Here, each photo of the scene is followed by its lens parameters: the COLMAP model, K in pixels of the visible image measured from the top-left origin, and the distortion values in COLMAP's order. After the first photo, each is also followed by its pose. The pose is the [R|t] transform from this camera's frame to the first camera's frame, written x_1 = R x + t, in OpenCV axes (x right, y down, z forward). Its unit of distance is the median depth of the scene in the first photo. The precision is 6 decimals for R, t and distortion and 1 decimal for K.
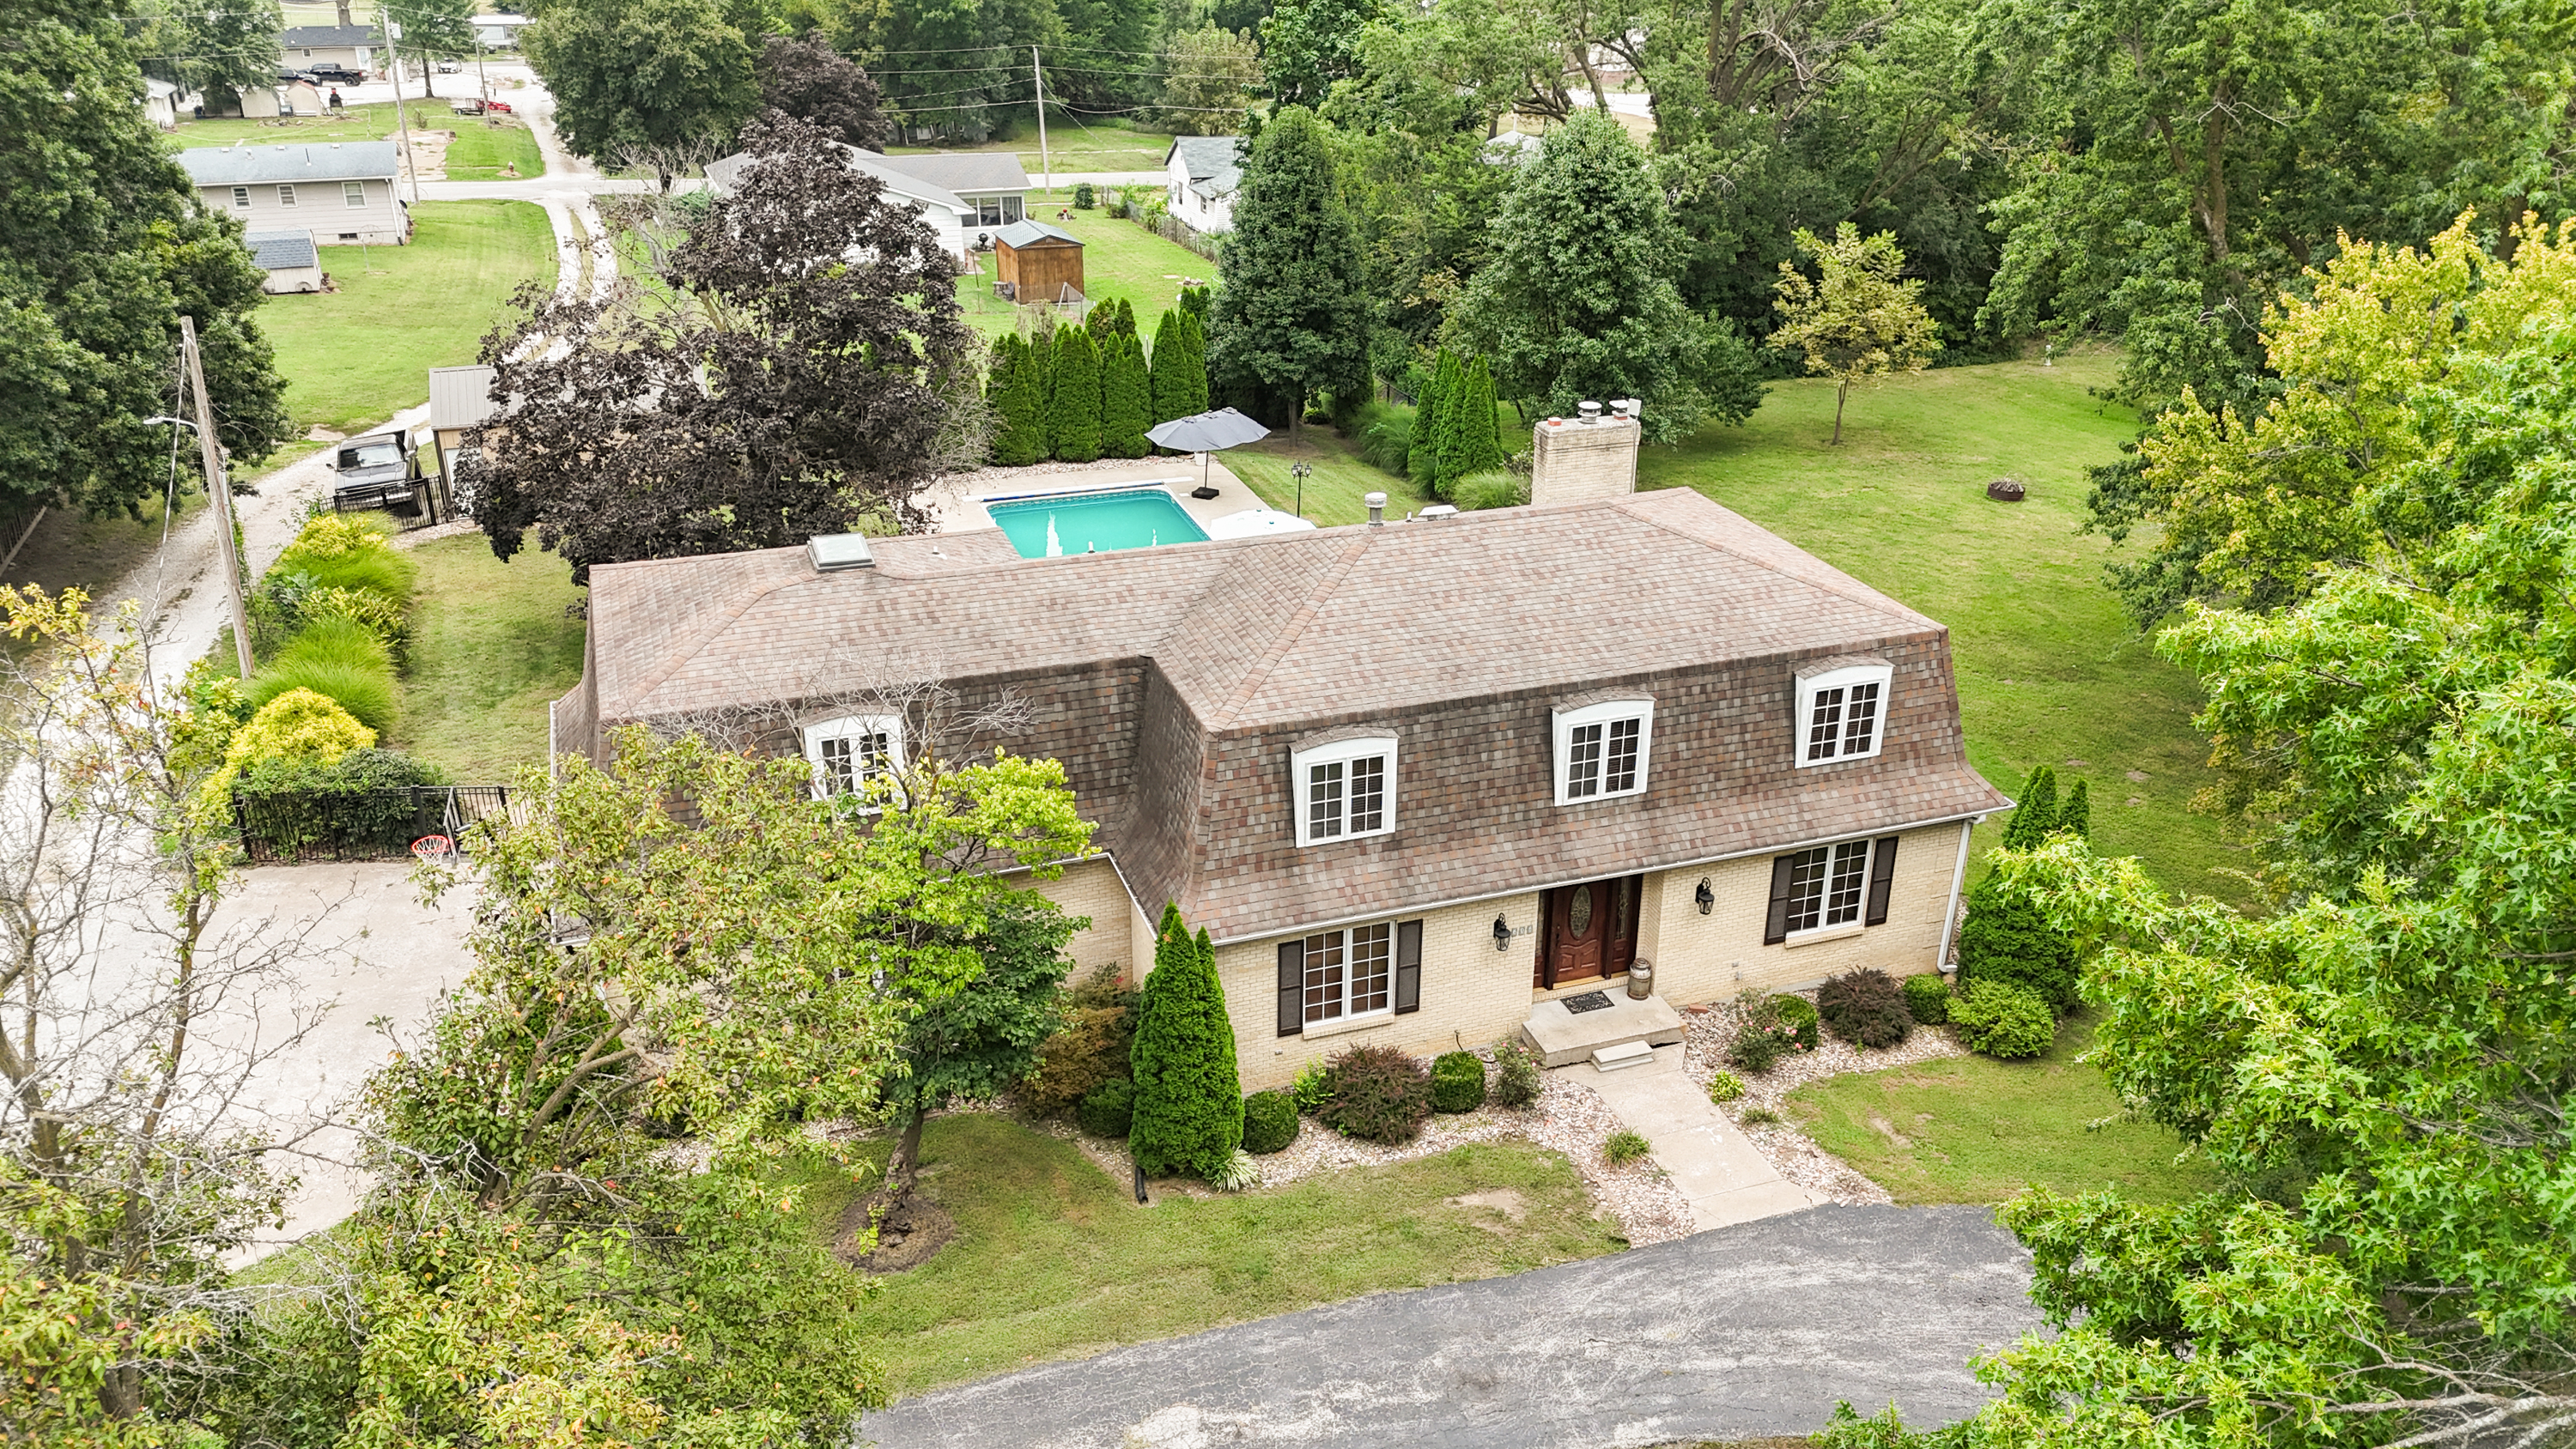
lens RADIAL K [[1896.0, 0, 1288.0], [0, 1896.0, 724.5], [0, 0, 1]] dist [0.080140, -0.077985]
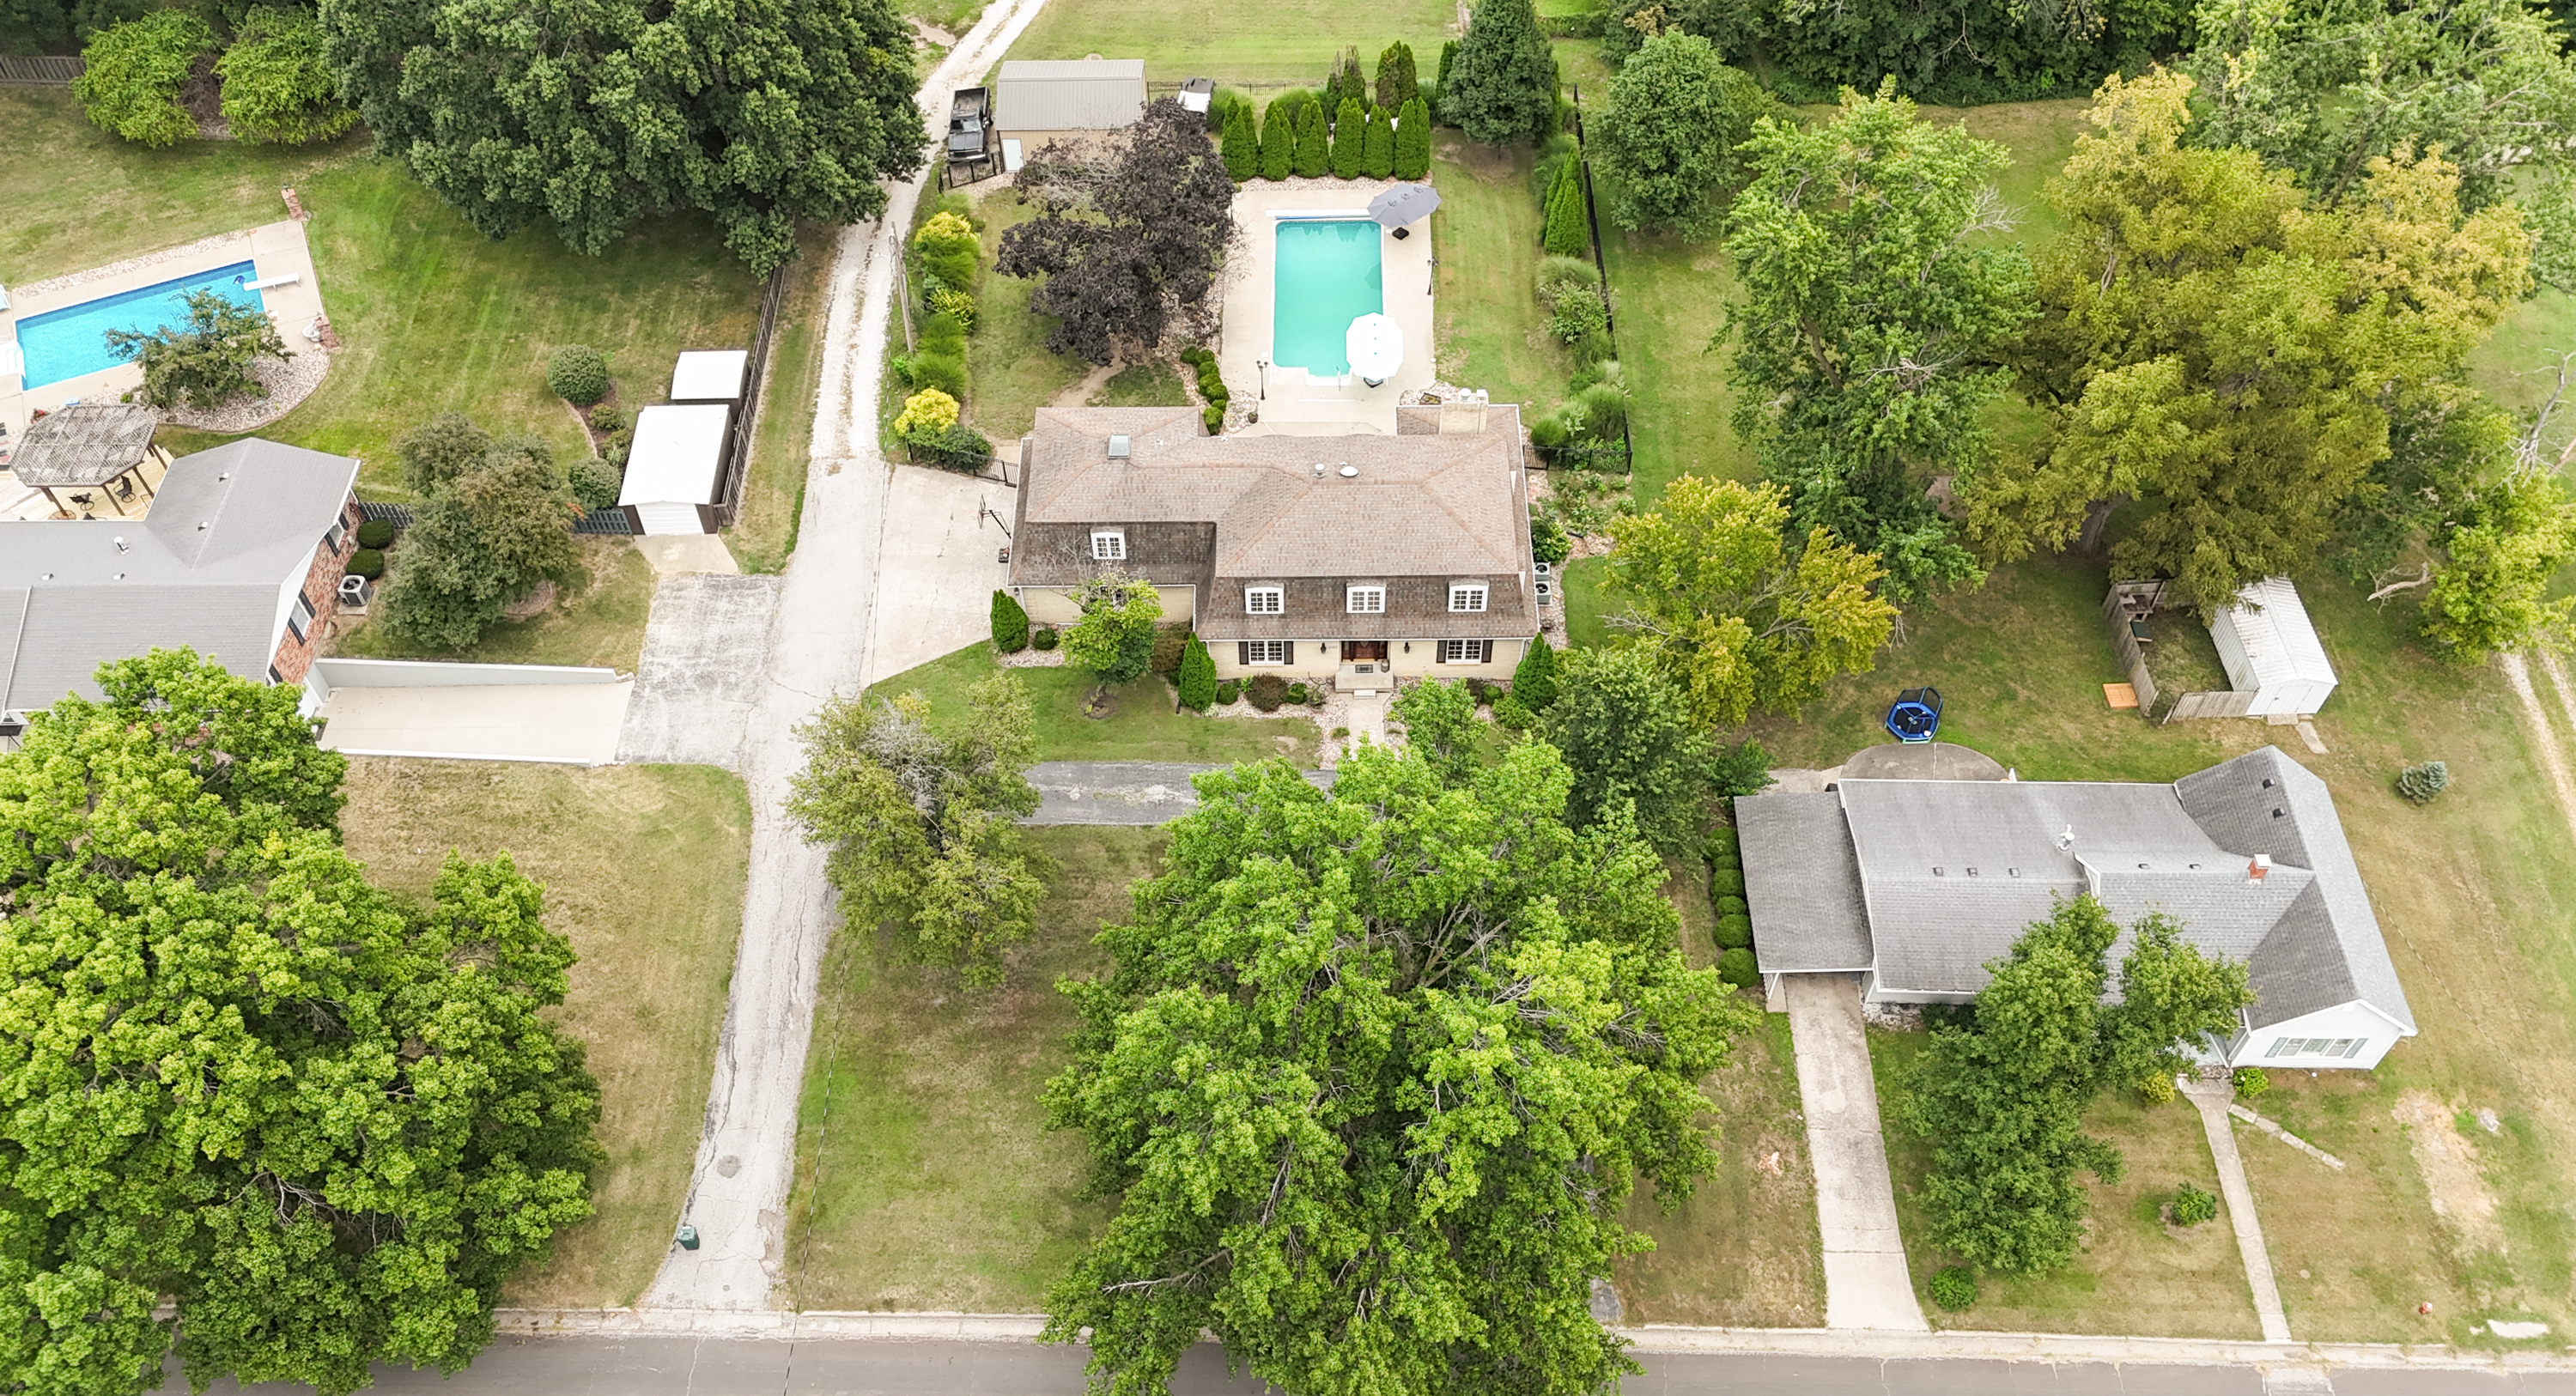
lens RADIAL K [[2052.0, 0, 1280.0], [0, 2052.0, 743.4], [0, 0, 1]] dist [0.084344, -0.039539]
pose [[0.942722, 0.254743, -0.215365, 0.520284], [-0.120986, 0.862764, 0.490919, -0.873142], [0.310867, -0.436744, 0.844166, -1.135048]]
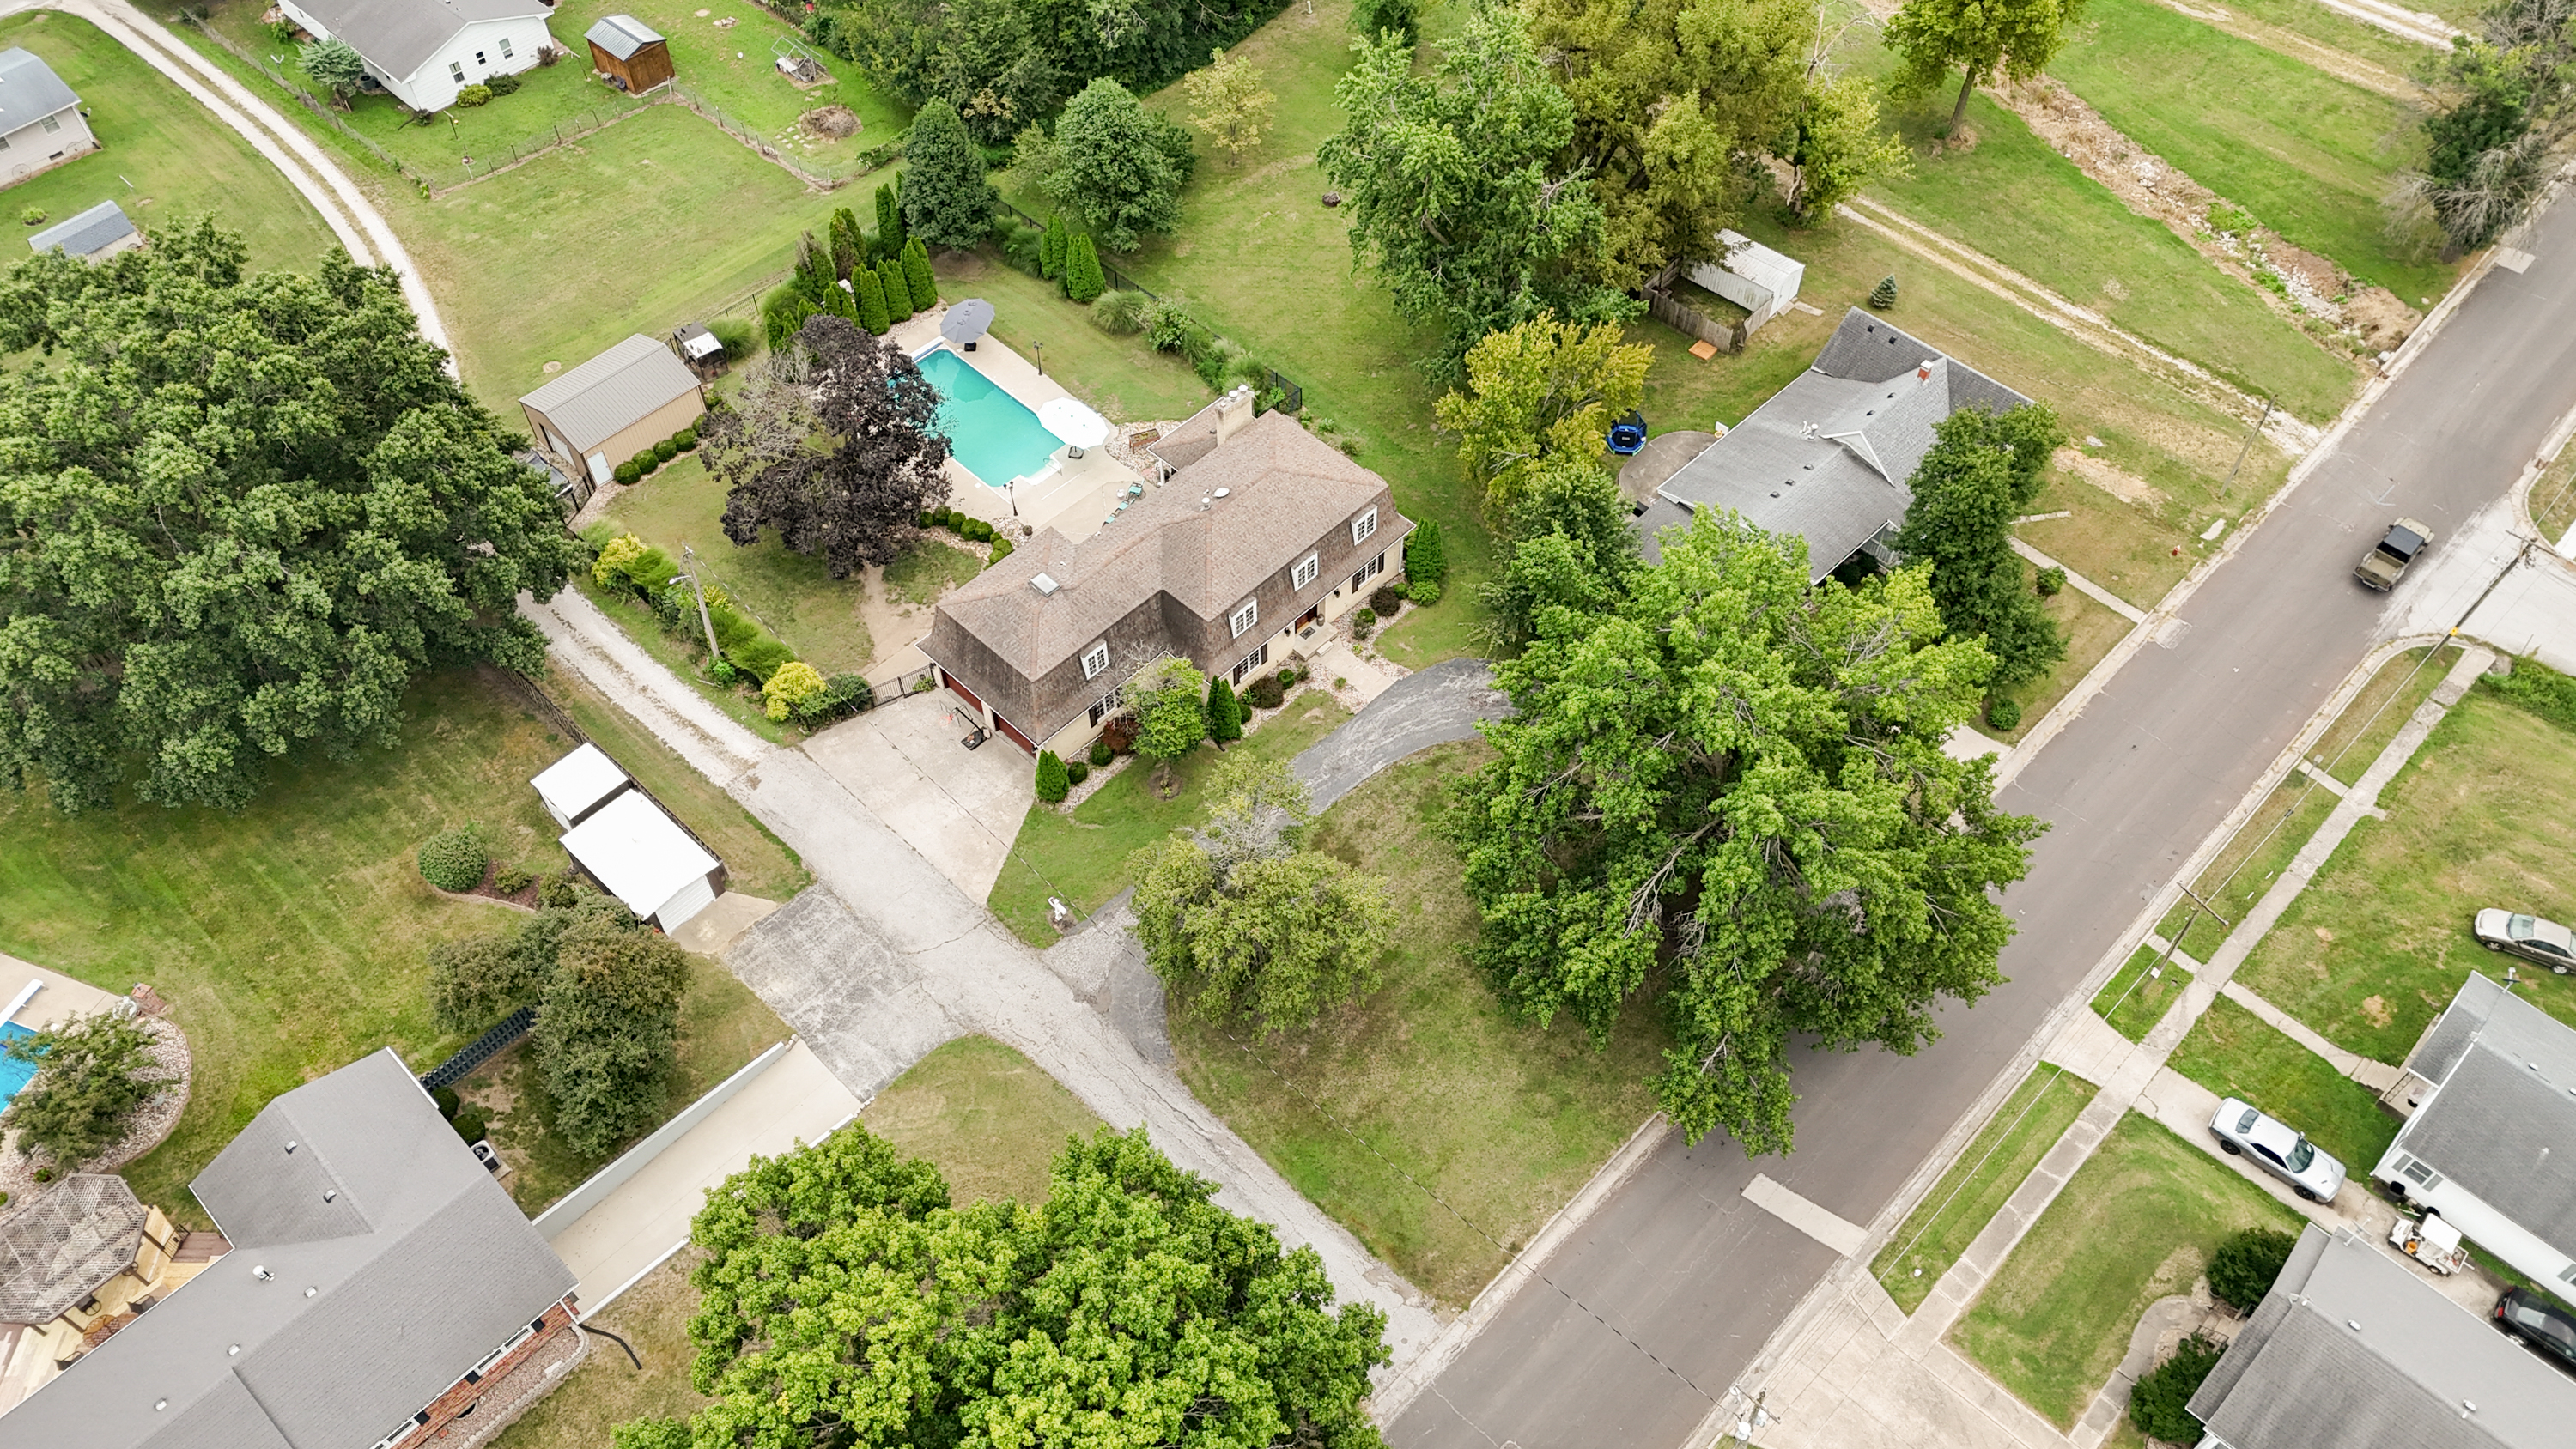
lens RADIAL K [[1896.0, 0, 1288.0], [0, 1896.0, 724.5], [0, 0, 1]] dist [0.080140, -0.077985]
pose [[0.895898, -0.356678, 0.264855, -0.557221], [0.196691, 0.853009, 0.483413, -0.920007], [-0.398347, -0.380994, 0.834364, -1.215474]]
